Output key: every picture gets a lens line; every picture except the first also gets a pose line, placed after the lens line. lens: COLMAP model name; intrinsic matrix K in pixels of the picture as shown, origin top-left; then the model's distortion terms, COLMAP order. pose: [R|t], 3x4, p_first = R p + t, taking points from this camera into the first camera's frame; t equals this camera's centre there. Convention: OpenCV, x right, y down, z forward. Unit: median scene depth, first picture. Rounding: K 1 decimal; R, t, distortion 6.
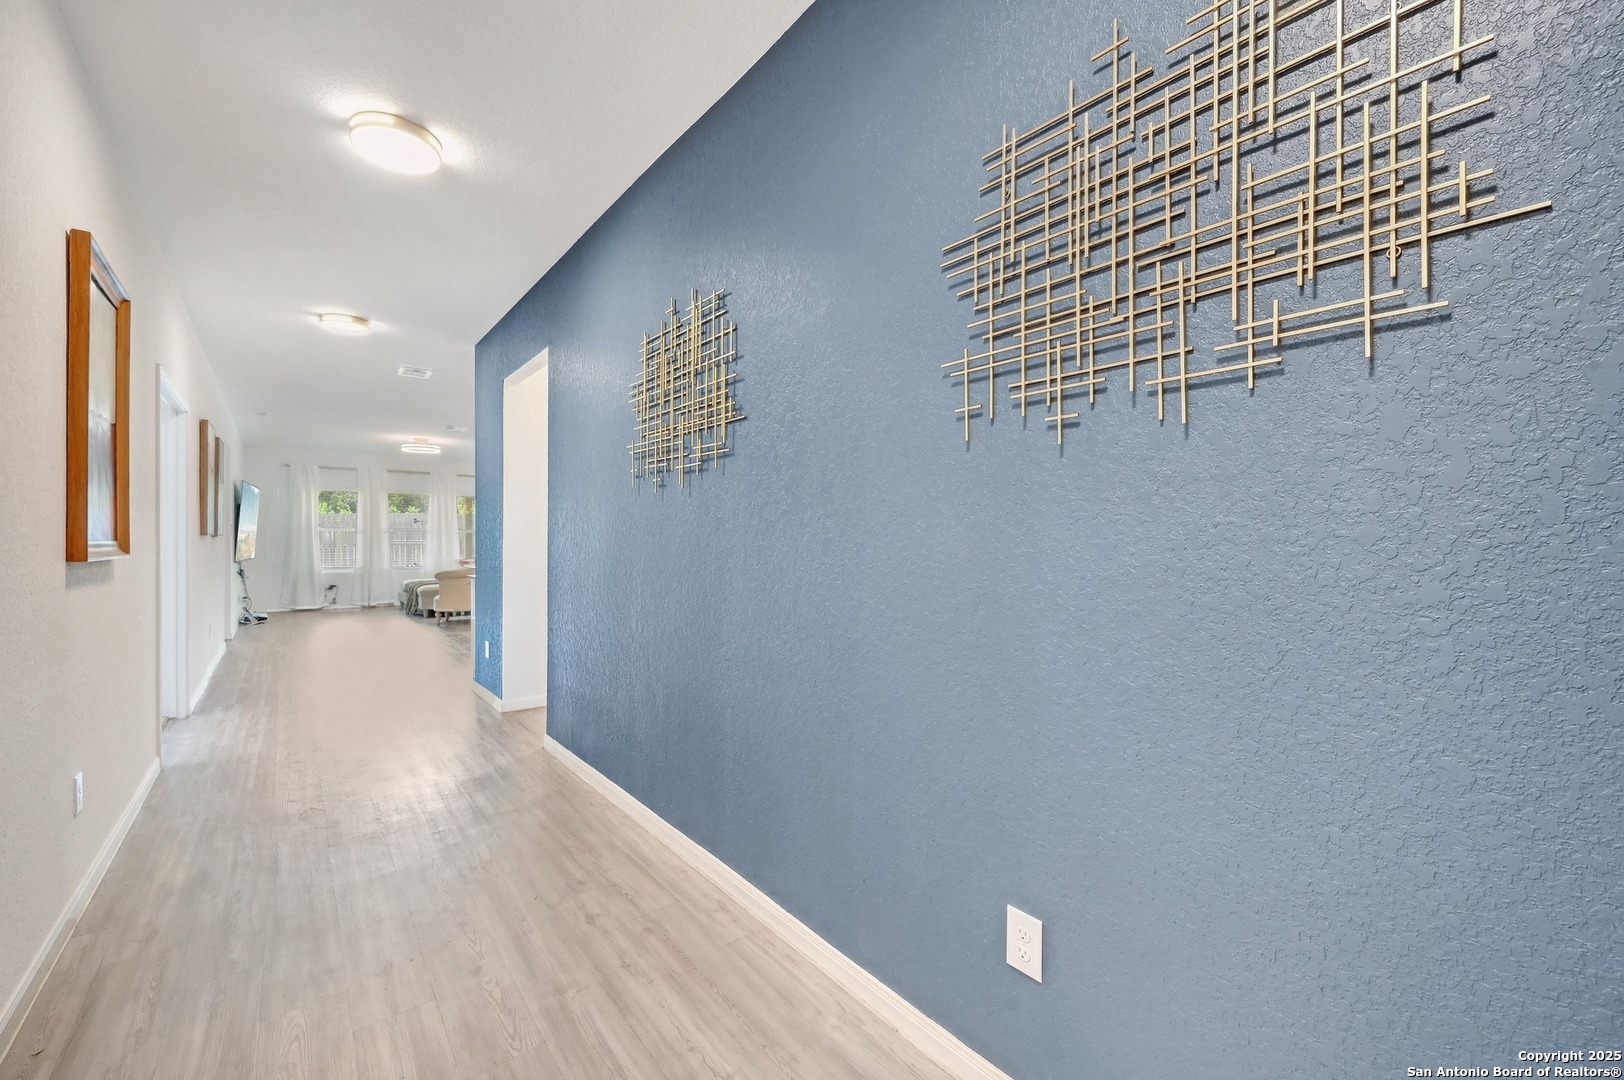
lens RADIAL K [[656.8, 0, 823.7], [0, 656.8, 542.8], [0, 0, 1]] dist [0.003031, 0.000049]
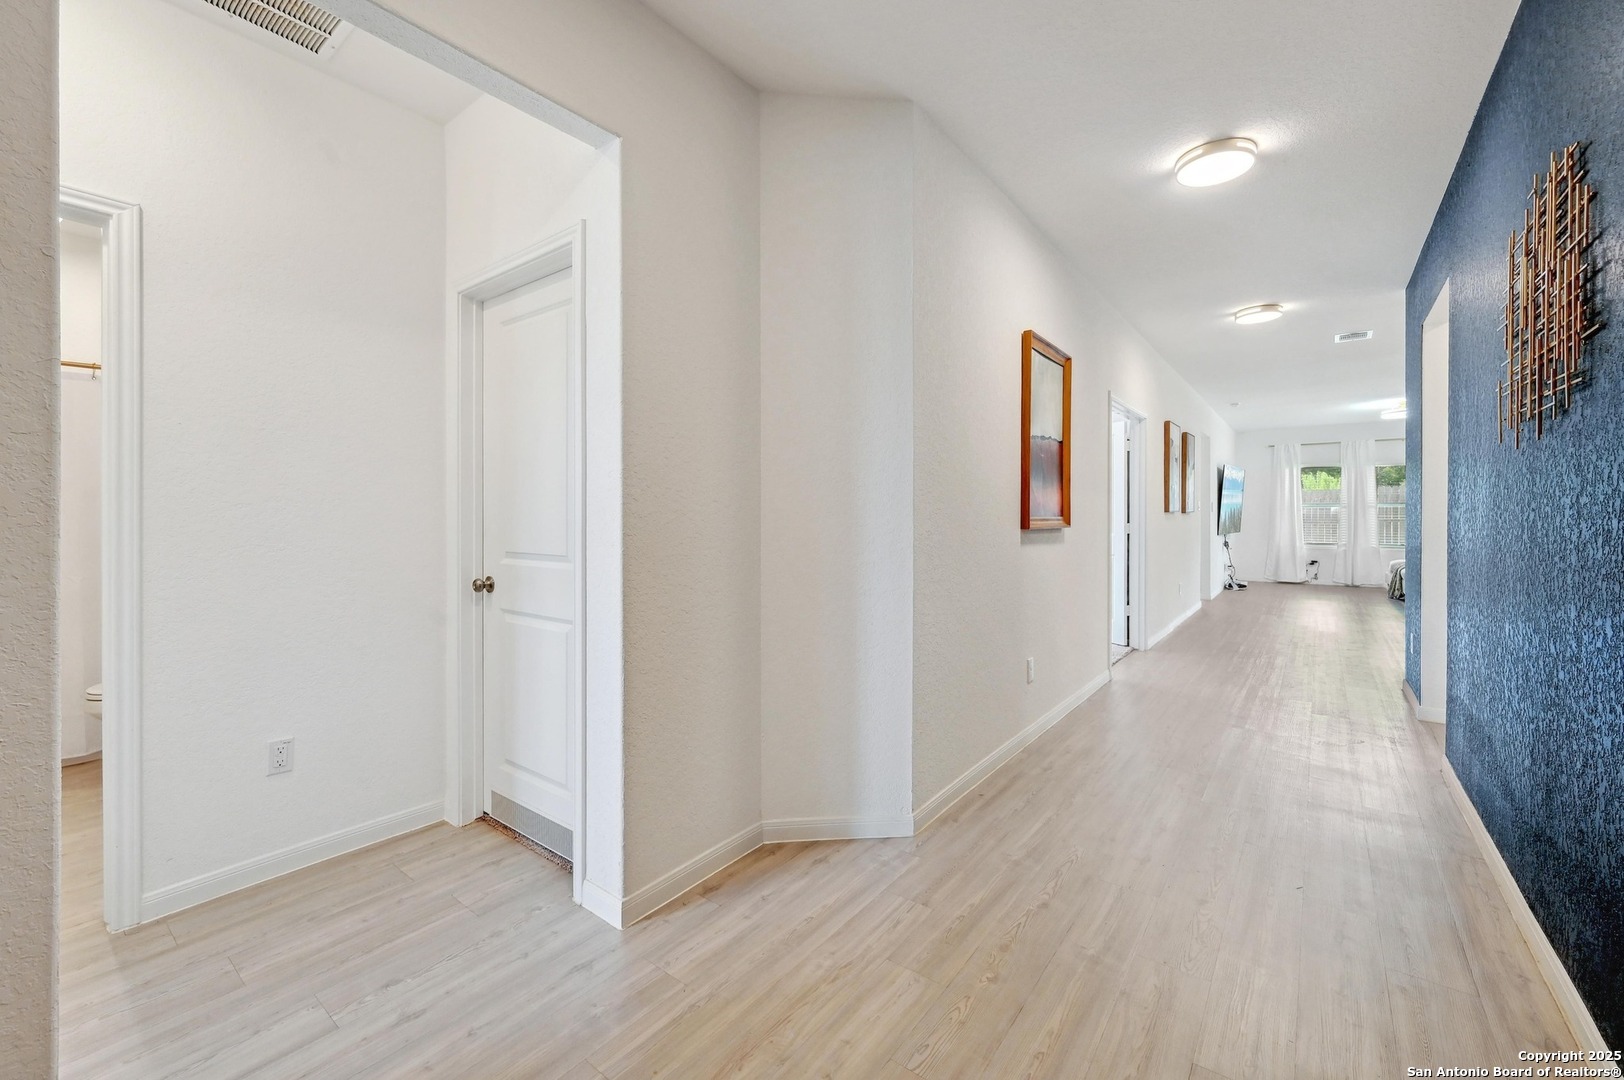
lens RADIAL K [[656.8, 0, 791.9], [0, 656.8, 519.0], [0, 0, 1]] dist [0.003031, 0.000049]
pose [[0.207926, 0.004514, -0.978134, 0.293767], [-0.003593, 0.999986, 0.003851, -0.001395], [0.978138, 0.002714, 0.207939, 0.060458]]
